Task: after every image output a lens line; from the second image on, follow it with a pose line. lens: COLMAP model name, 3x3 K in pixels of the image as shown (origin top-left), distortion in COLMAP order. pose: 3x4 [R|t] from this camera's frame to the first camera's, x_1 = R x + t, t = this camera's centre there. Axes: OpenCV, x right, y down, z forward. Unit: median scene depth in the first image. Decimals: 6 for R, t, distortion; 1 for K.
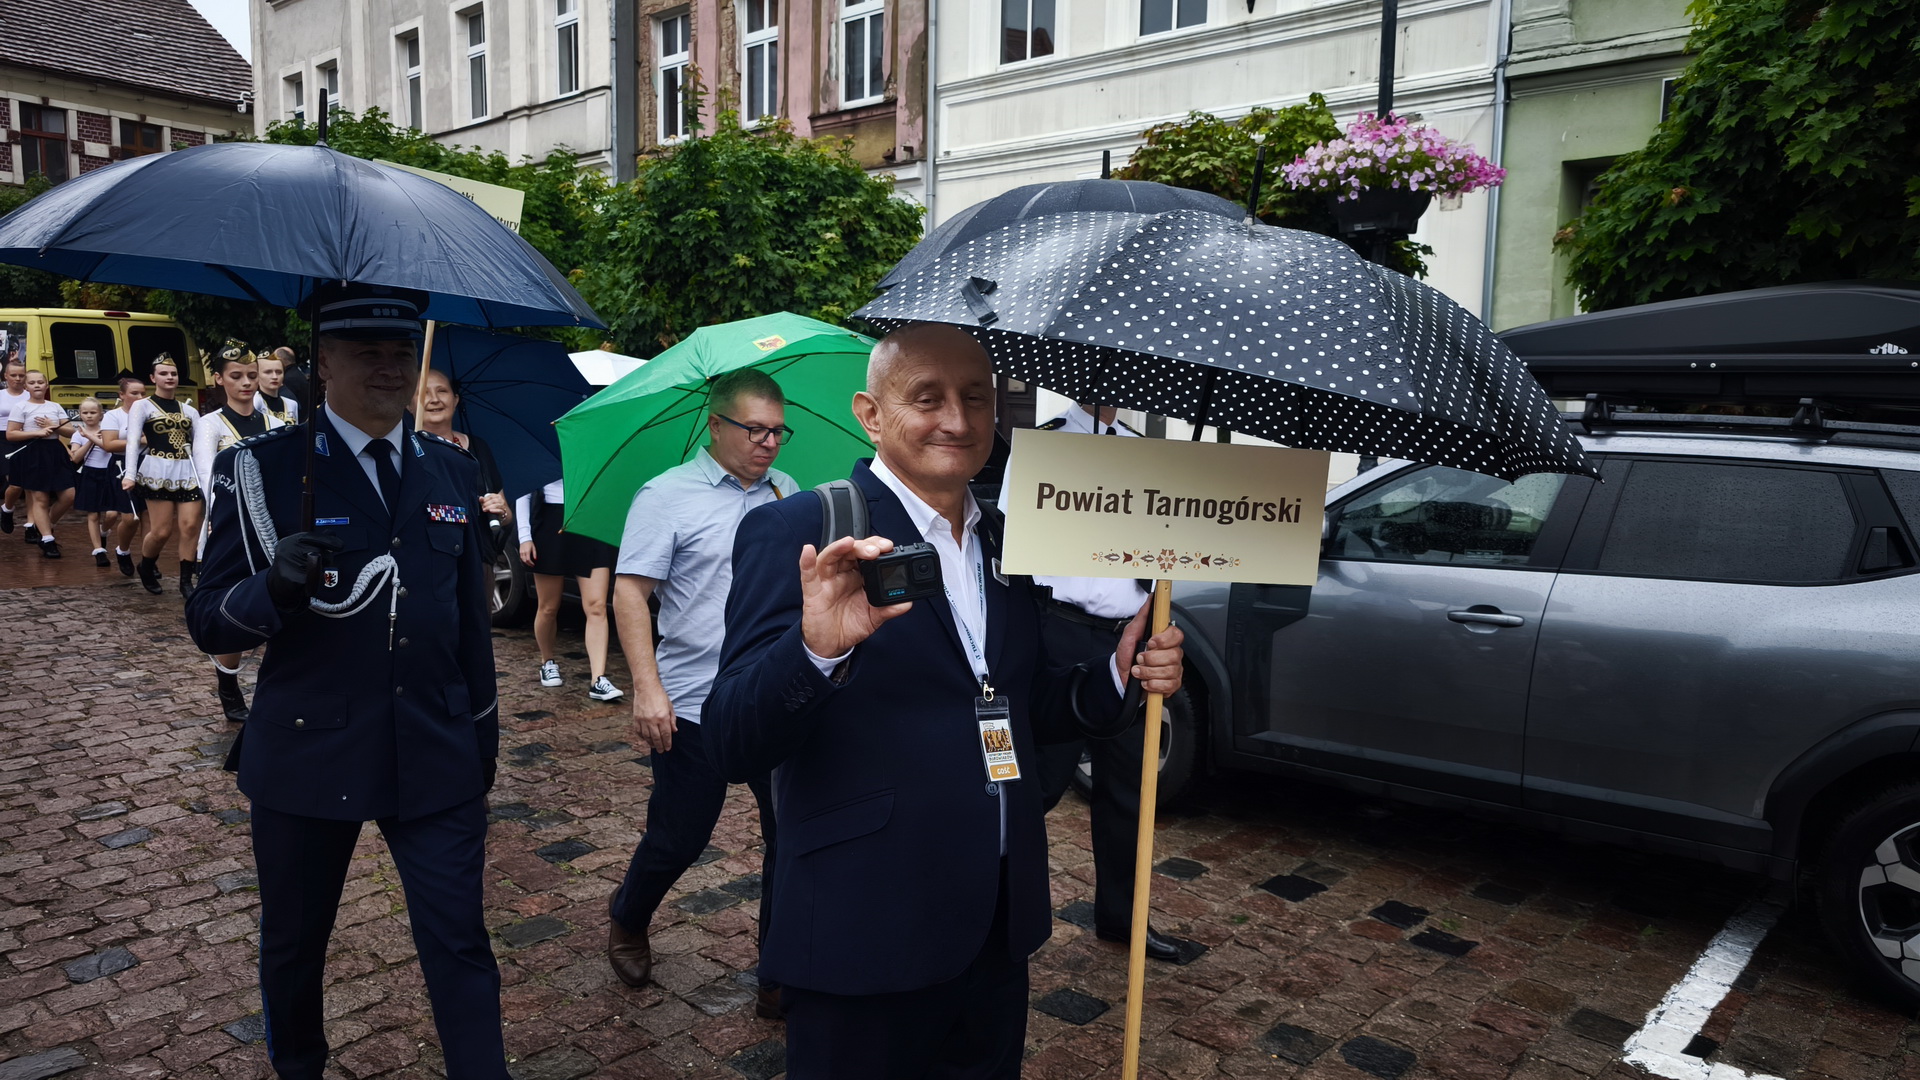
lens RADIAL K [[1296.8, 0, 960.0], [0, 1296.8, 540.0], [0, 0, 1]] dist [0.002248, -0.018205]
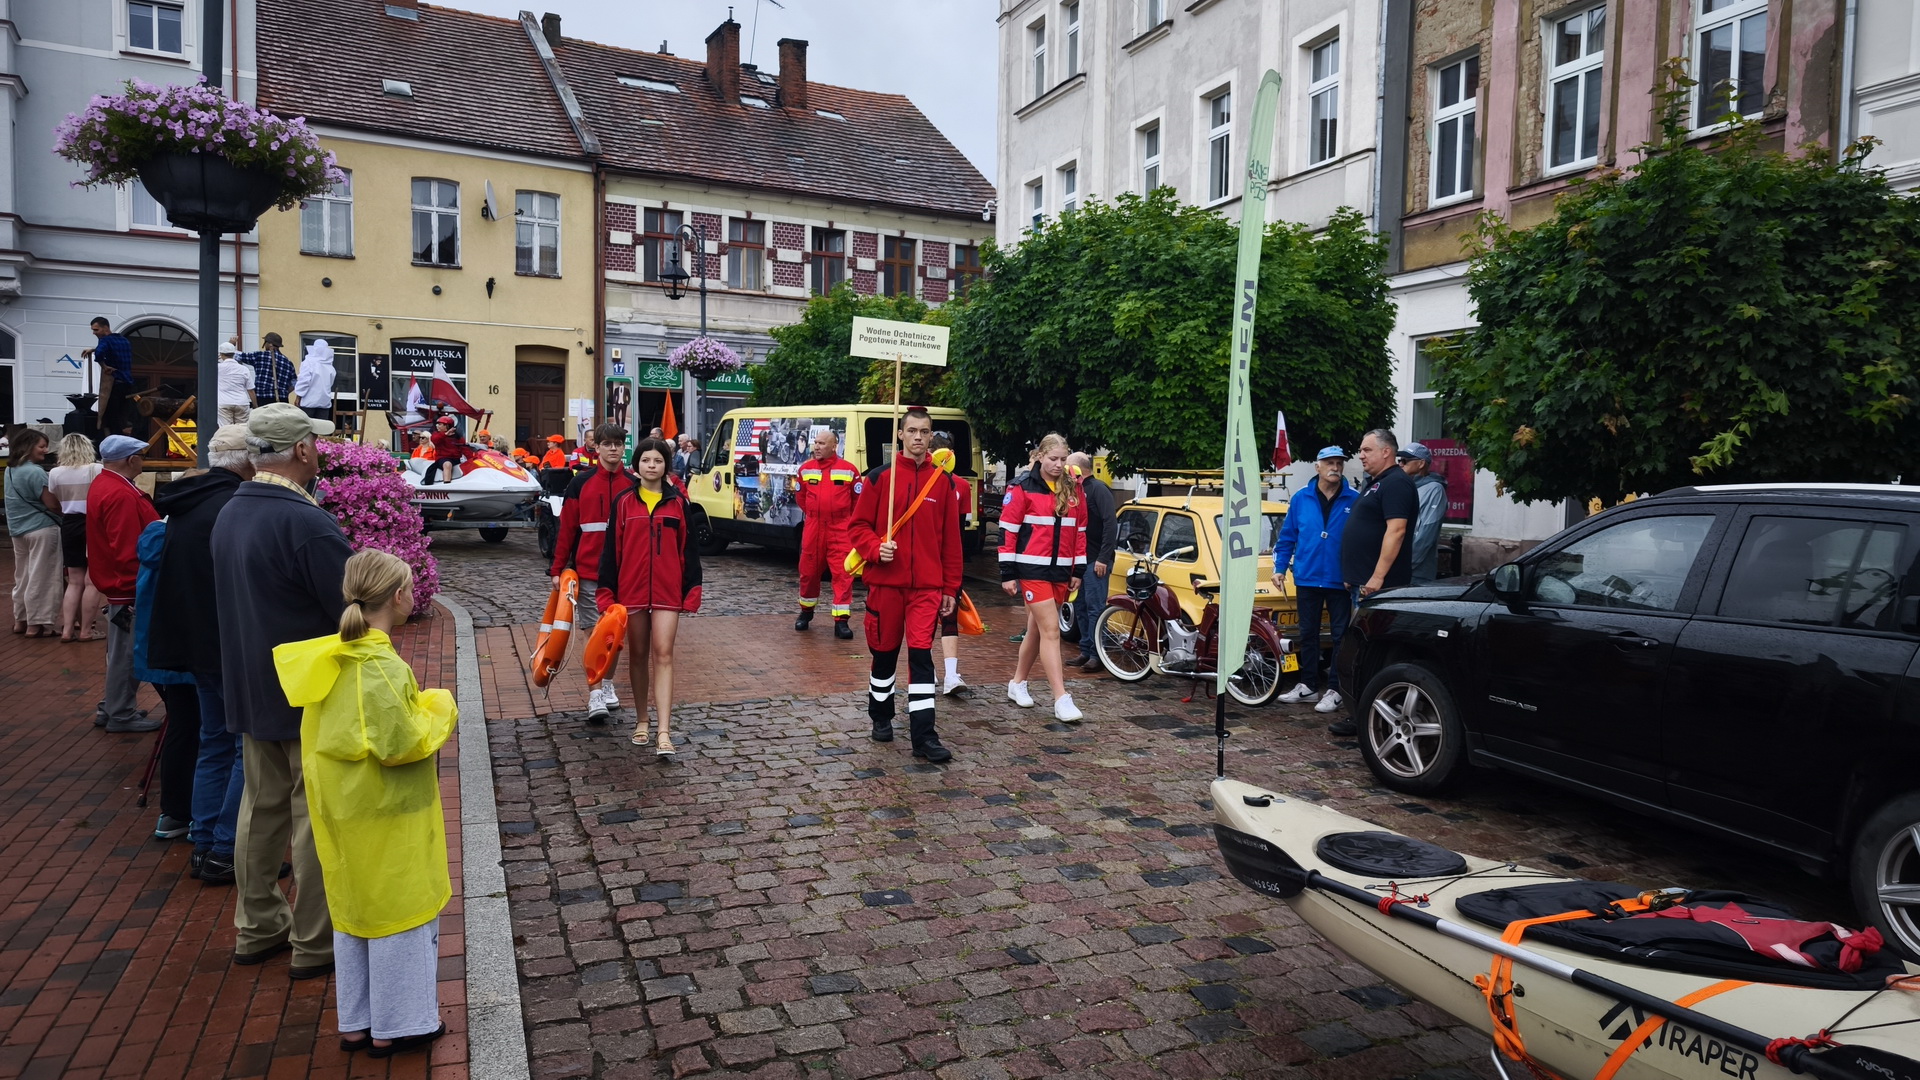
lens RADIAL K [[1277.9, 0, 960.0], [0, 1277.9, 540.0], [0, 0, 1]] dist [-0.010205, -0.005704]
pose [[0.890108, 0.023957, -0.455119, -0.227593], [-0.052012, 0.997433, -0.049218, -0.028359], [0.452771, 0.067481, 0.889070, 0.168344]]
